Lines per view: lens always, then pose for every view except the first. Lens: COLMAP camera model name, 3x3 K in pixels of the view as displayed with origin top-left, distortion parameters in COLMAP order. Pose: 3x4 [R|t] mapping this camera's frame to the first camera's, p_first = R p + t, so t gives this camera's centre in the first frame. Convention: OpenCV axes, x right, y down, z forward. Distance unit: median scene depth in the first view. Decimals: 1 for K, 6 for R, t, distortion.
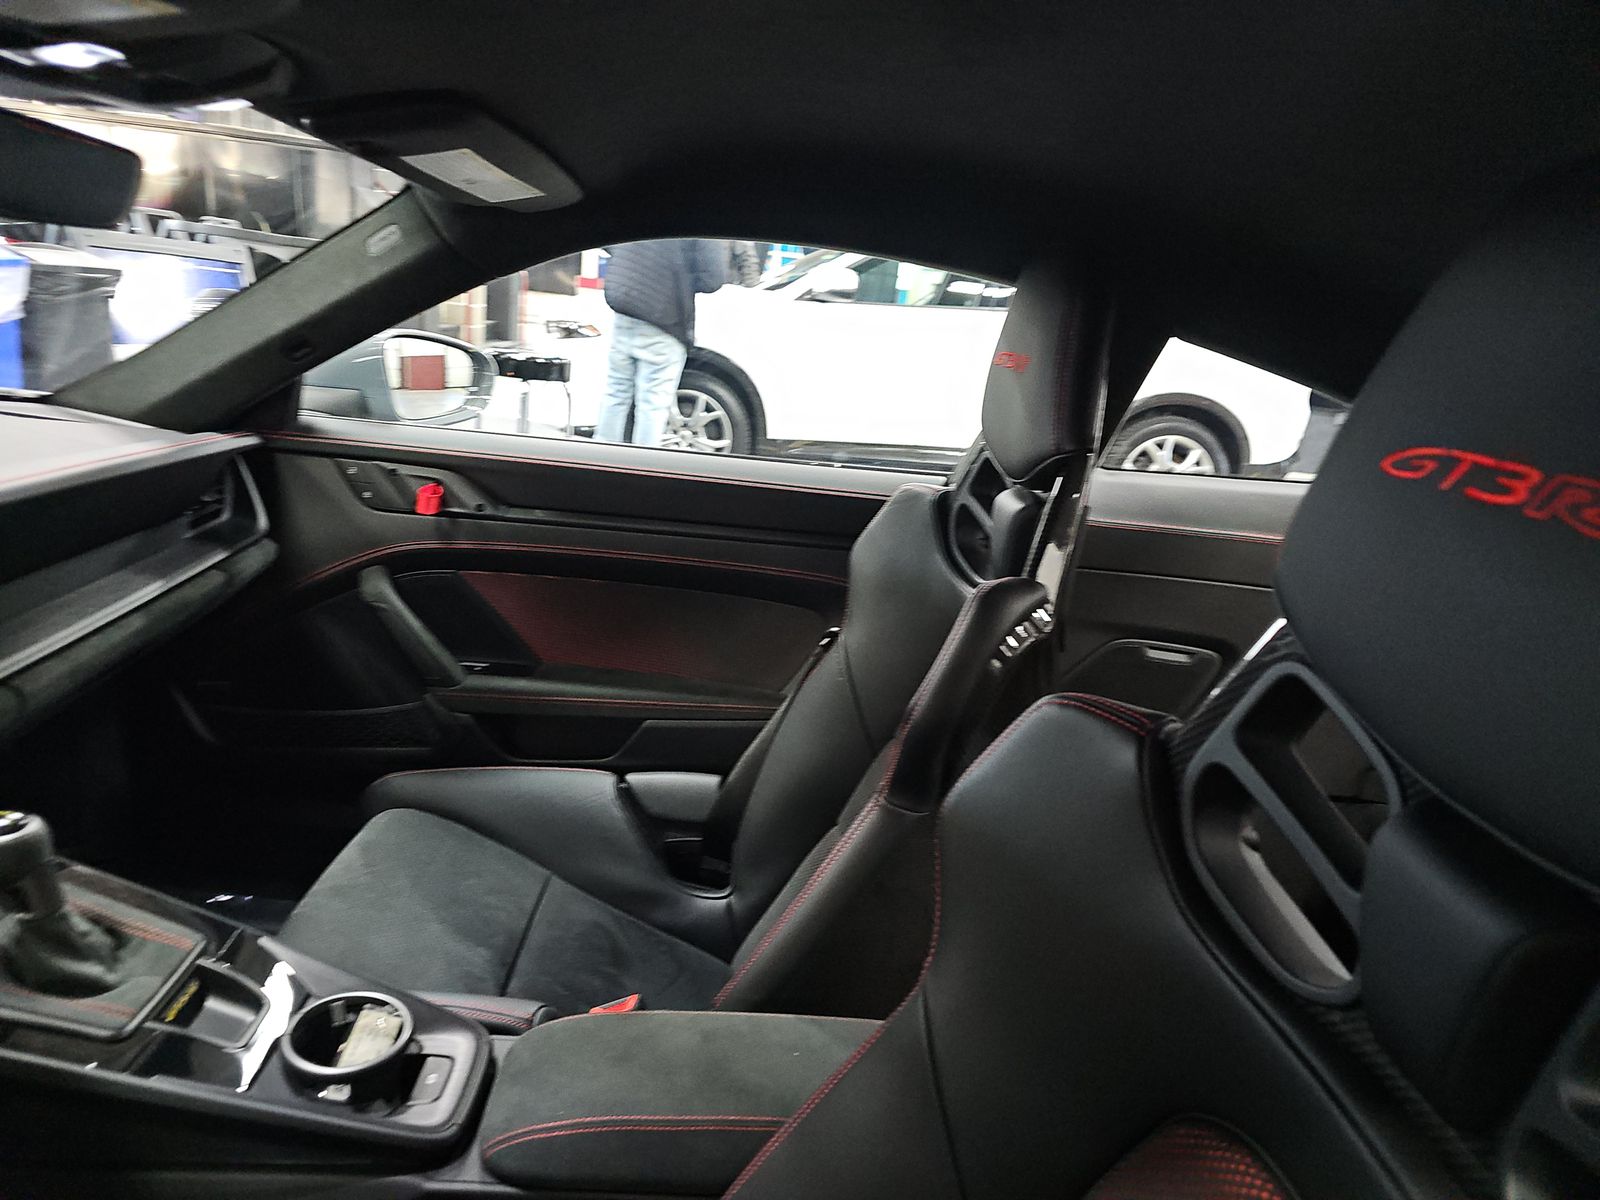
lens RADIAL K [[1159.6, 0, 778.7], [0, 1159.6, 602.0], [0, 0, 1]] dist [0.140289, -0.165724]
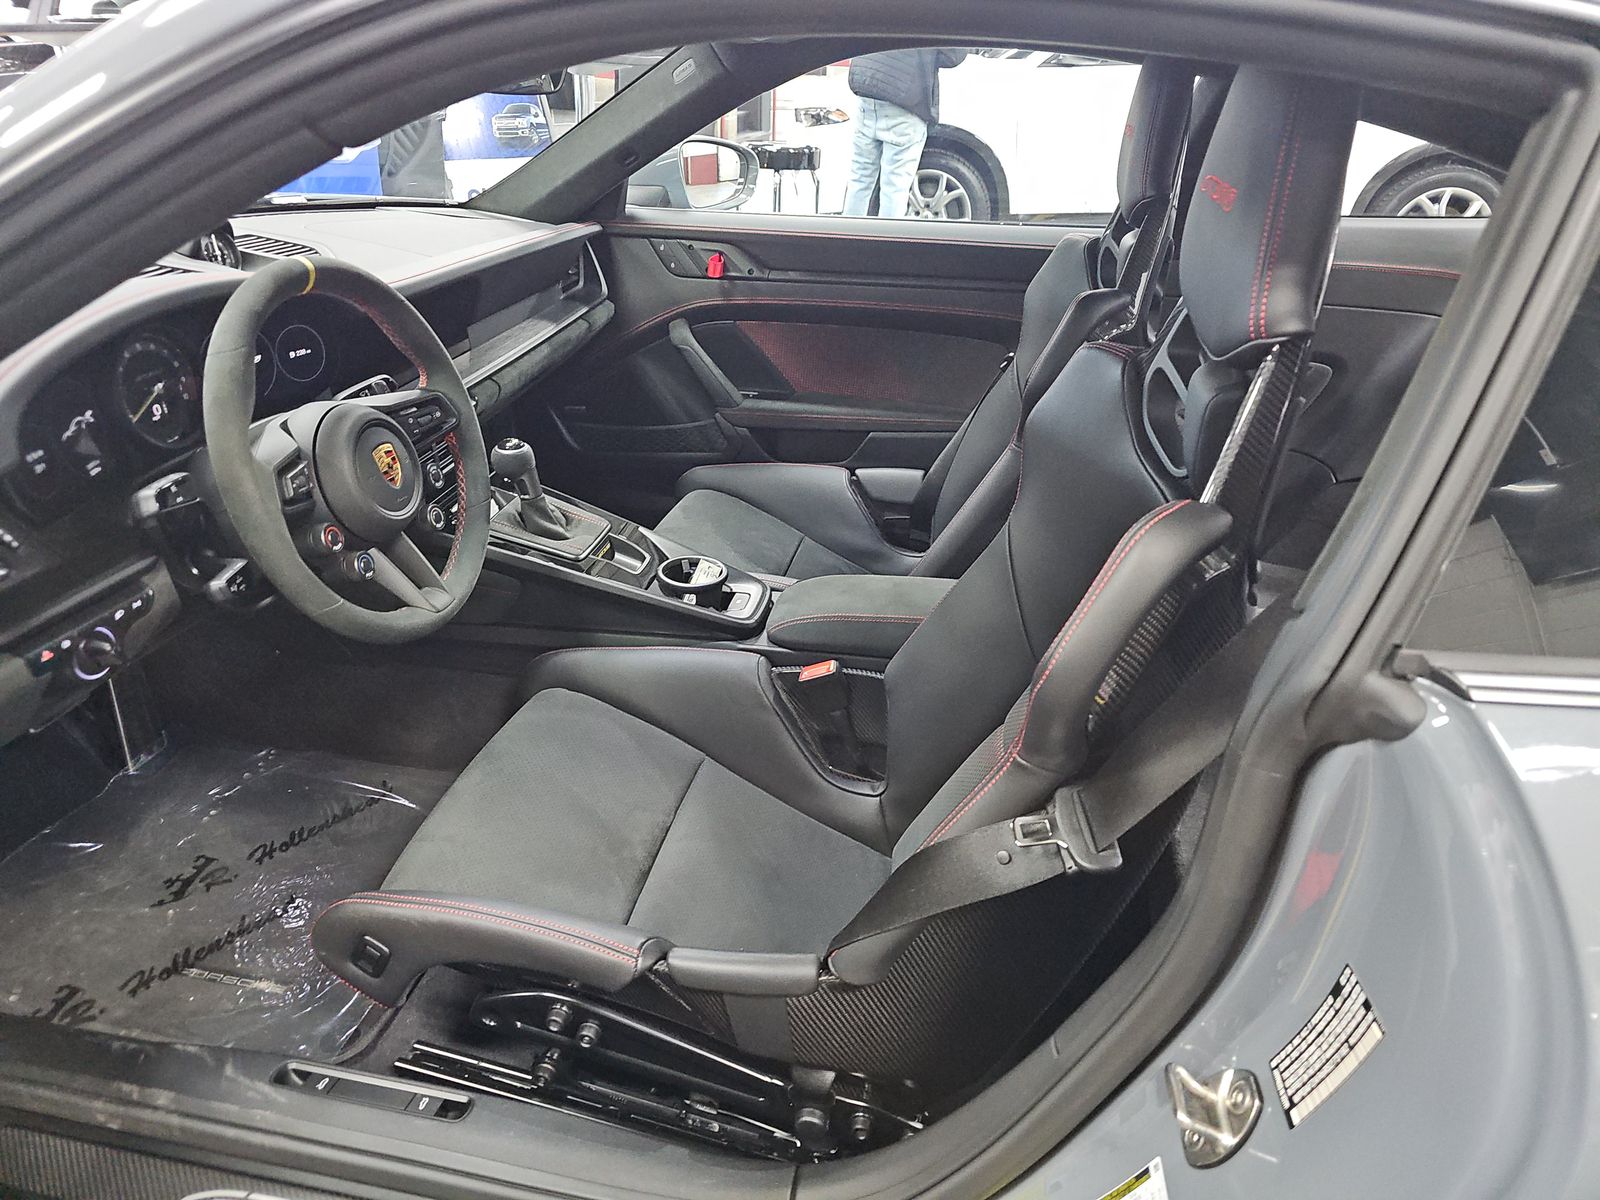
lens RADIAL K [[1159.6, 0, 778.7], [0, 1159.6, 602.0], [0, 0, 1]] dist [0.140289, -0.165724]
pose [[0.977029, 0.018820, -0.212271, 0.075429], [0.017301, 0.985799, 0.167034, 0.071340], [0.212401, -0.166870, 0.962829, -0.374505]]
